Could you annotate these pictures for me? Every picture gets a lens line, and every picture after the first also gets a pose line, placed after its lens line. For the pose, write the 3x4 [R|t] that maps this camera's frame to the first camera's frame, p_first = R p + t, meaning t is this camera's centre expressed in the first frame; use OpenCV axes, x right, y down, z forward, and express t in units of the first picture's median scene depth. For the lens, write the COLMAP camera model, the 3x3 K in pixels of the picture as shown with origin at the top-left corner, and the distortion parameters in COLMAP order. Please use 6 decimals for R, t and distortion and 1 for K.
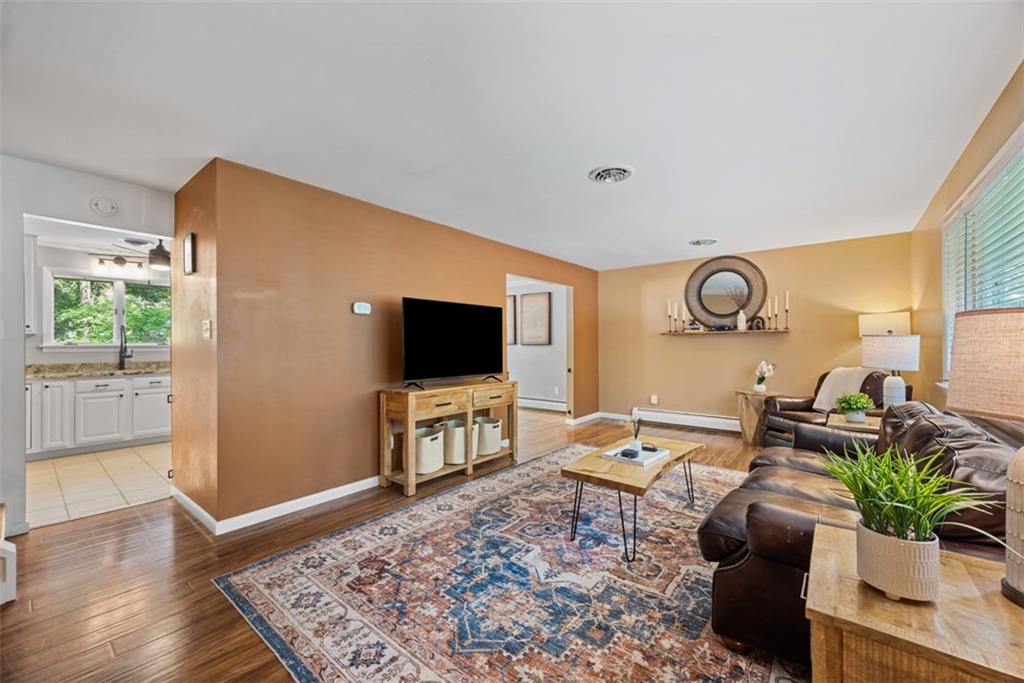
lens RADIAL K [[406.1, 0, 509.3], [0, 406.1, 344.3], [0, 0, 1]] dist [-0.000275, -0.000035]
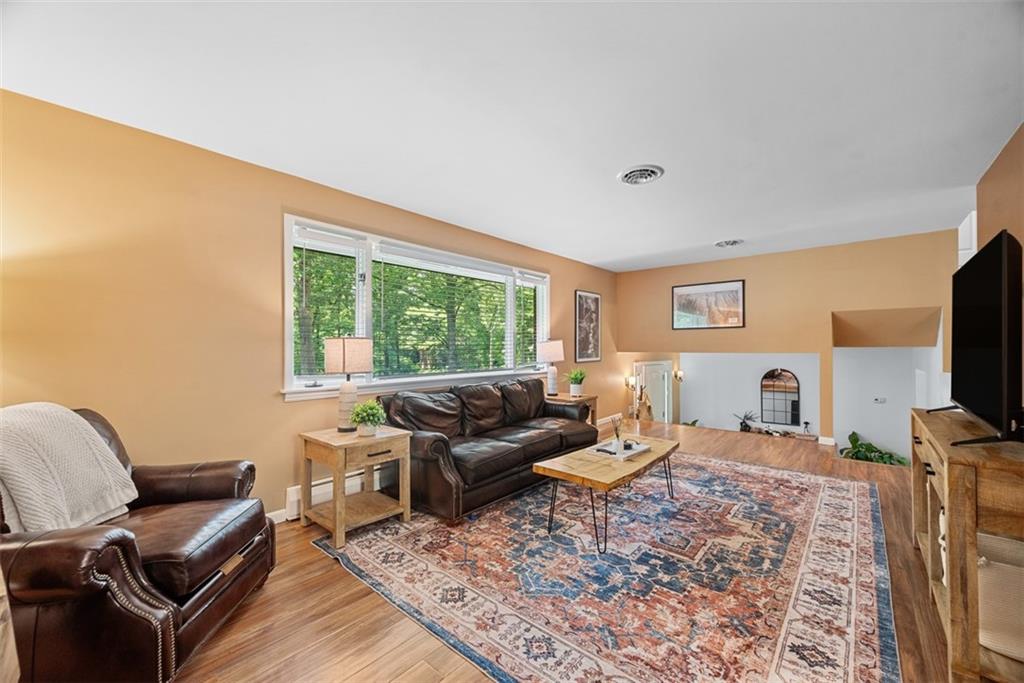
lens RADIAL K [[406.1, 0, 509.3], [0, 406.1, 344.3], [0, 0, 1]] dist [-0.000275, -0.000035]
pose [[-0.999578, 0.007267, 0.028113, 0.569024], [0.007149, 0.999965, -0.004317, -0.002375], [-0.028143, -0.004114, -0.999595, 2.083839]]
